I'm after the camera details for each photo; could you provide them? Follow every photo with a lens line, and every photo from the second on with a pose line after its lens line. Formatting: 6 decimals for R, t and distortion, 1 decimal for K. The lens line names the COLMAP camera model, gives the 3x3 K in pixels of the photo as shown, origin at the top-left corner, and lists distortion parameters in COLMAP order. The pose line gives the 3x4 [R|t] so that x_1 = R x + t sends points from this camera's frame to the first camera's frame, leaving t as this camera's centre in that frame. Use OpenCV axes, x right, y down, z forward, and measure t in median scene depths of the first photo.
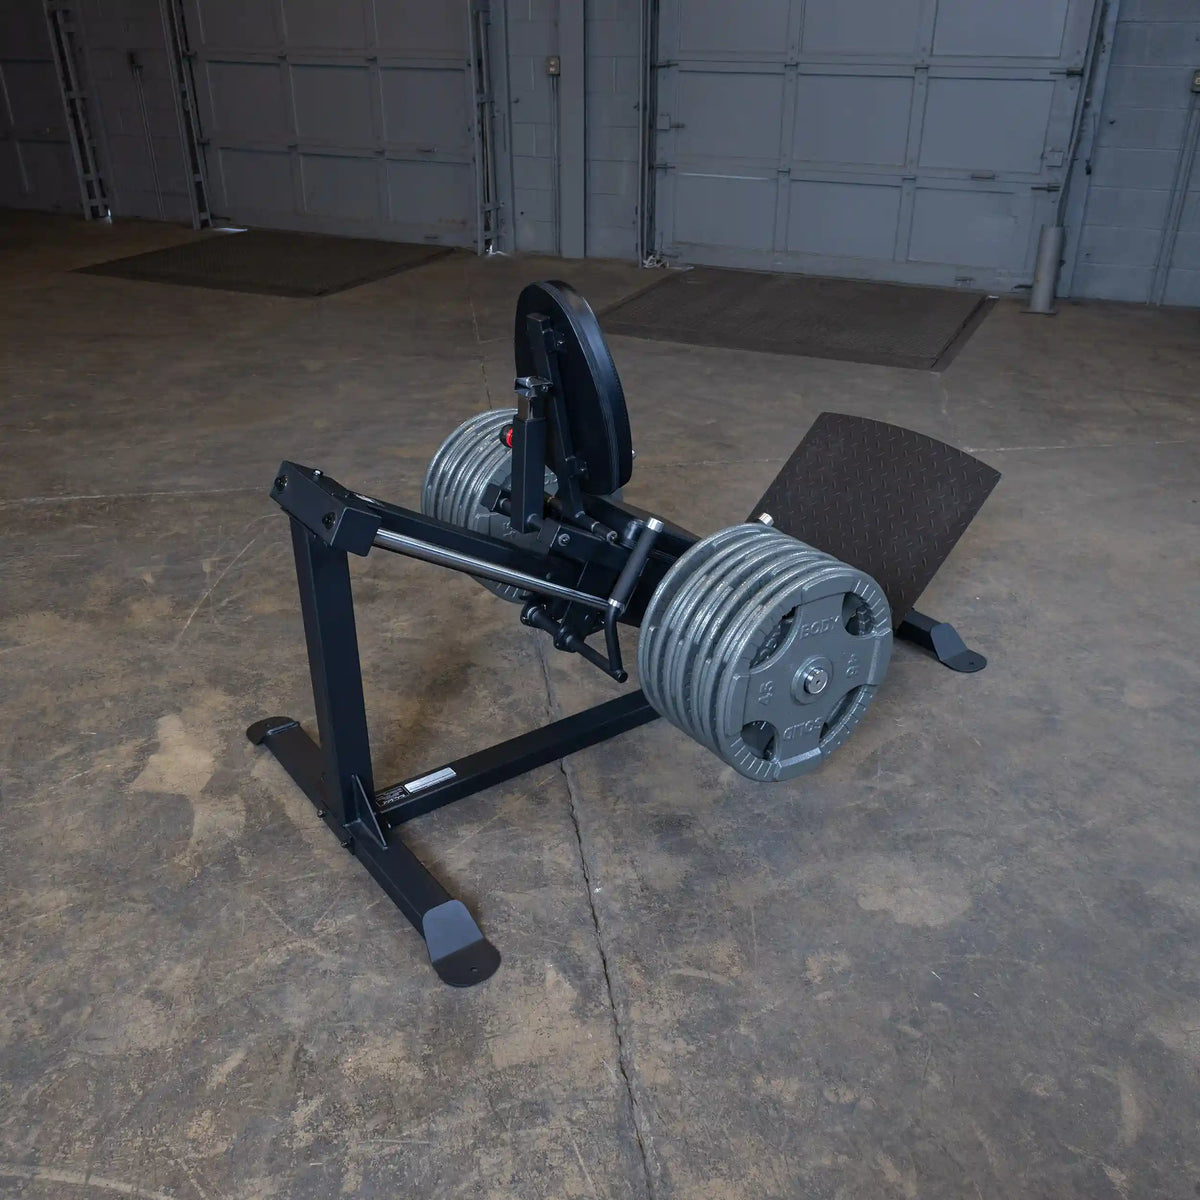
lens RADIAL K [[1139.5, 0, 611.2], [0, 1139.5, 597.2], [0, 0, 1]] dist [0.002363, -0.012075]
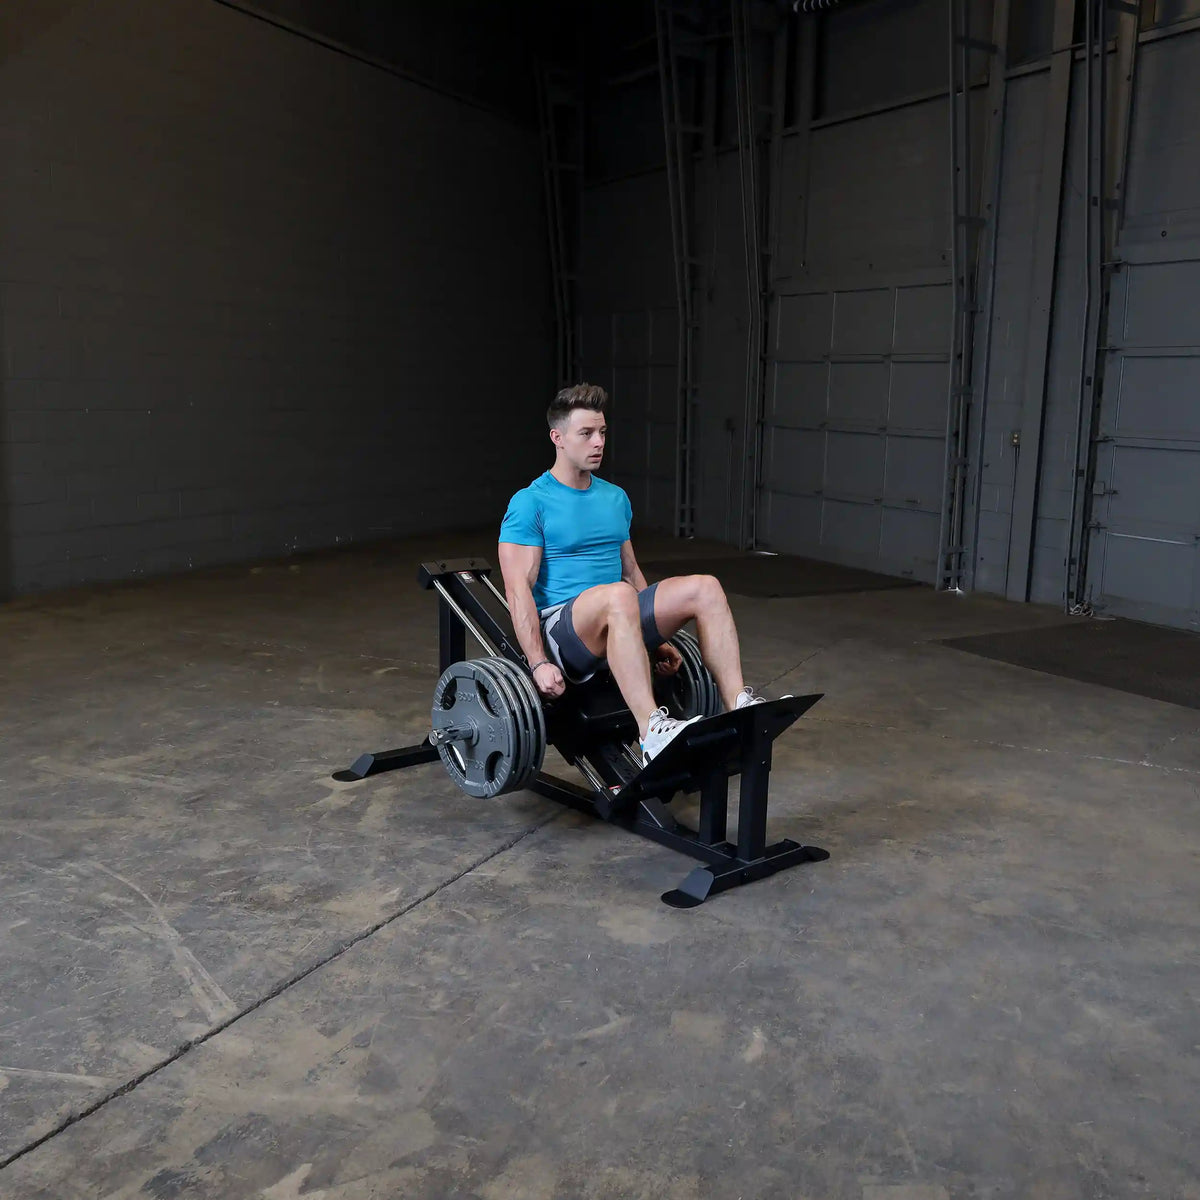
lens RADIAL K [[1199.4, 0, 661.3], [0, 1199.4, 598.5], [0, 0, 1]] dist [-0.011875, 0.005387]
pose [[0.843363, 0.111991, -0.525544, 0.841833], [-0.271210, 0.933039, -0.236395, 0.184205], [0.463879, 0.341900, 0.817264, -0.266309]]
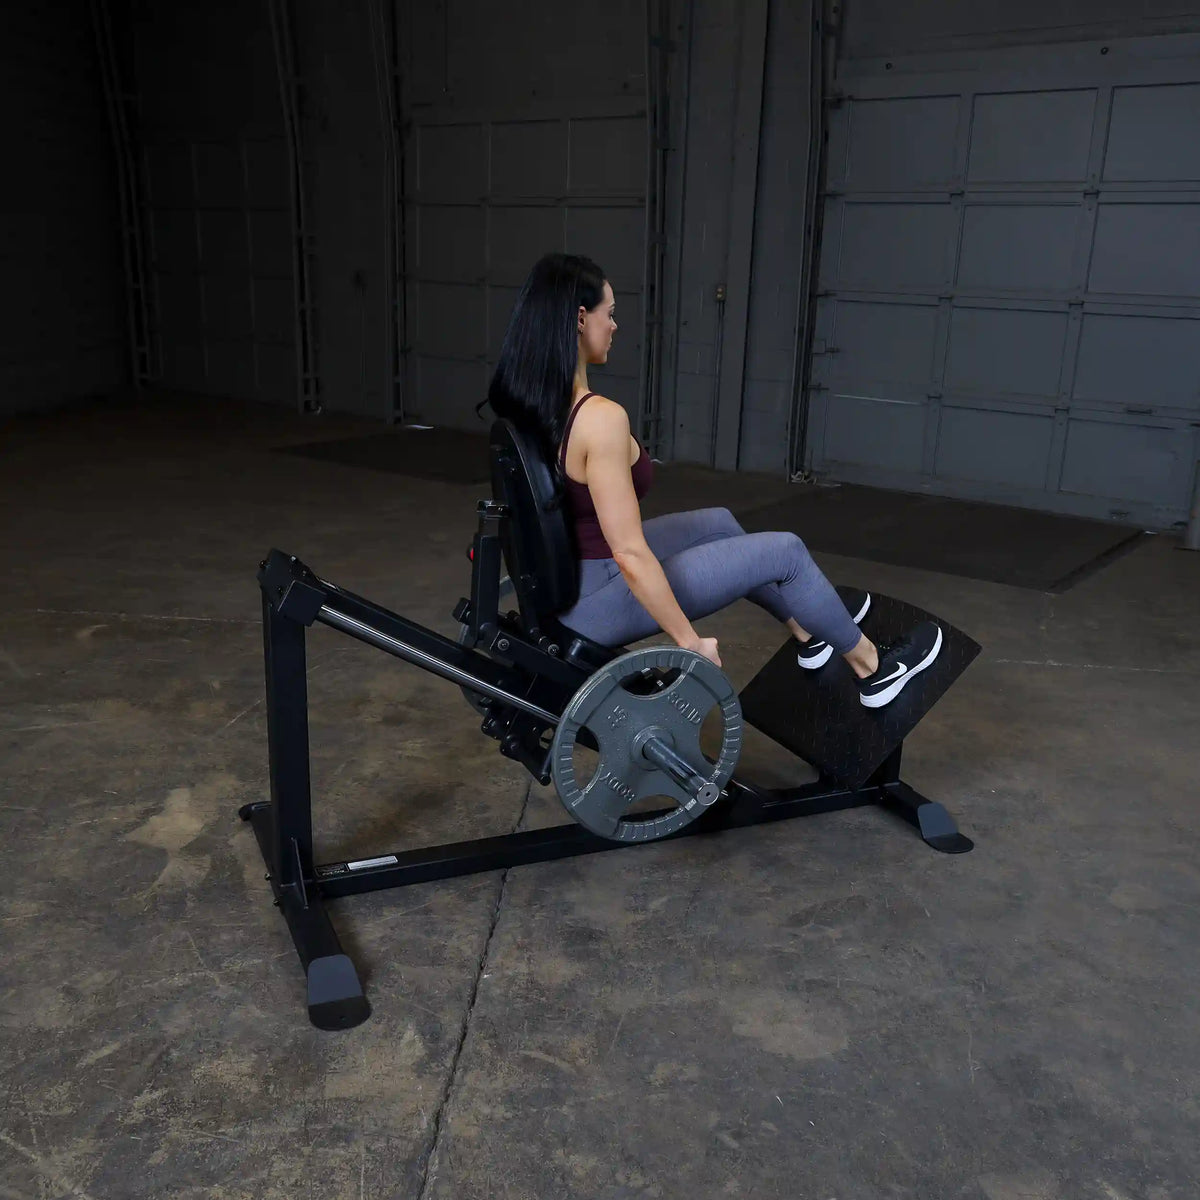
lens RADIAL K [[1198.9, 0, 576.7], [0, 1198.9, 598.8], [0, 0, 1]] dist [-0.010987, -0.000471]
pose [[0.973236, 0.088020, -0.212283, 0.224859], [-0.128818, 0.973923, -0.186762, 0.095893], [0.190309, 0.209110, 0.959195, -0.085382]]
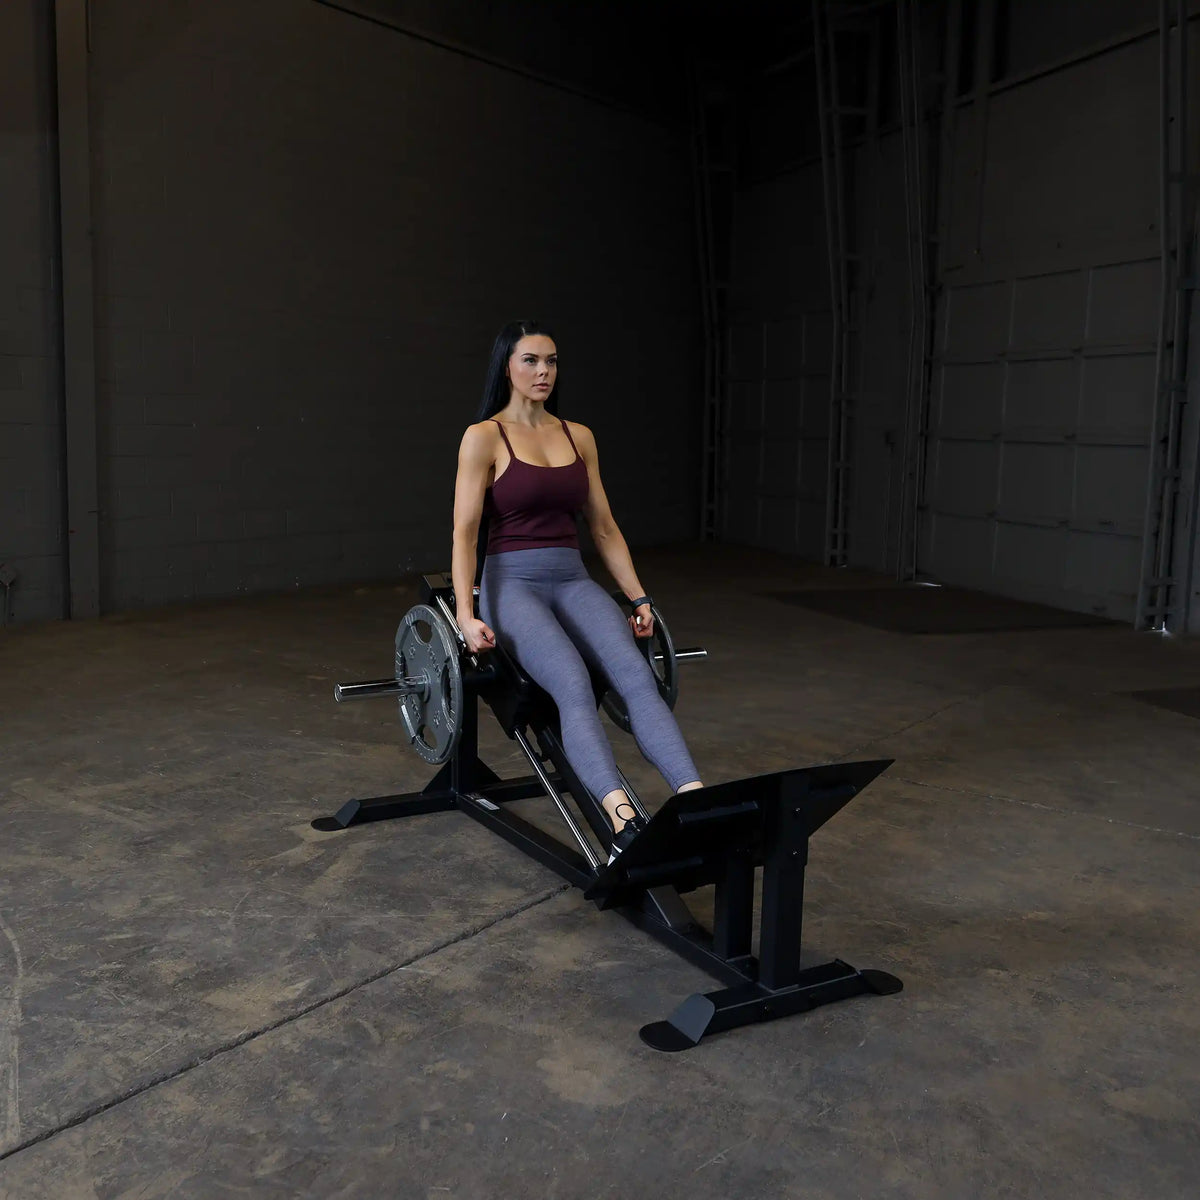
lens RADIAL K [[1210.9, 0, 525.0], [0, 1210.9, 599.0], [0, 0, 1]] dist [-0.020199, 0.010121]
pose [[0.673321, 0.112506, -0.730740, 0.788365], [-0.349381, 0.919457, -0.180367, 0.071323], [0.651591, 0.376752, 0.658397, 0.094246]]
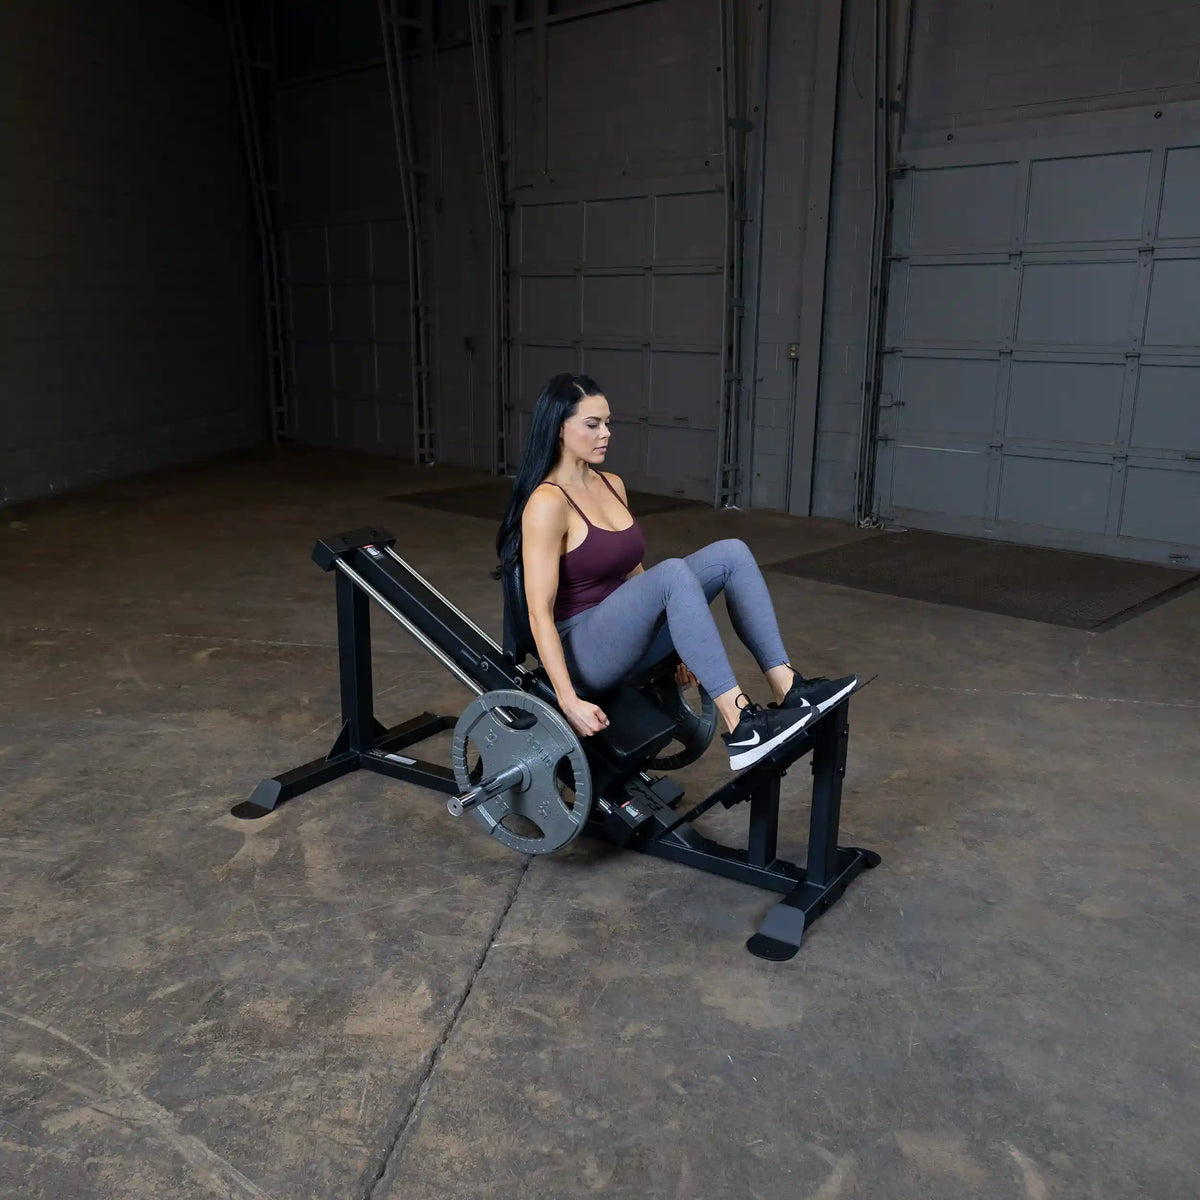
lens RADIAL K [[1139.4, 0, 554.1], [0, 1139.4, 599.2], [0, 0, 1]] dist [-0.009455, 0.015573]
pose [[0.939120, 0.088678, -0.331949, 0.345236], [-0.163242, 0.965272, -0.203964, 0.115156], [0.302334, 0.245735, 0.920982, -0.149729]]
